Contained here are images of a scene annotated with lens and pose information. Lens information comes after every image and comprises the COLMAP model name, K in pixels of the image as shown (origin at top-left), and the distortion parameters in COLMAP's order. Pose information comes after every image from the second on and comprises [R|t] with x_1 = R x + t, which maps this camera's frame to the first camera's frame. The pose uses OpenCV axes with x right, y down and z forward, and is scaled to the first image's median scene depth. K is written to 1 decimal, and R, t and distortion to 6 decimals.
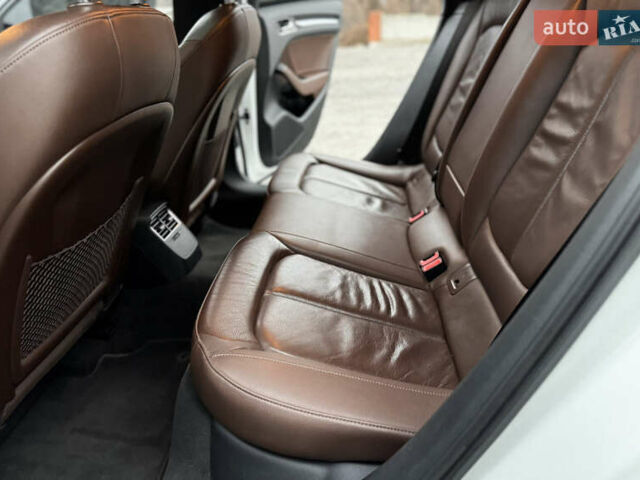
lens RADIAL K [[465.0, 0, 320.0], [0, 465.0, 240.0], [0, 0, 1]] dist [0.070395, -0.091866]
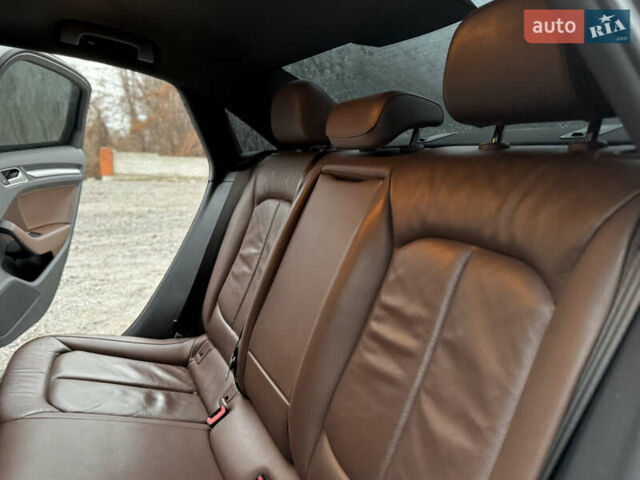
lens RADIAL K [[465.0, 0, 320.0], [0, 465.0, 240.0], [0, 0, 1]] dist [0.070395, -0.091866]
pose [[0.863737, -0.020657, 0.503520, -0.036138], [0.155047, 0.961587, -0.226518, -0.109493], [-0.479499, 0.273722, 0.833761, 0.120075]]
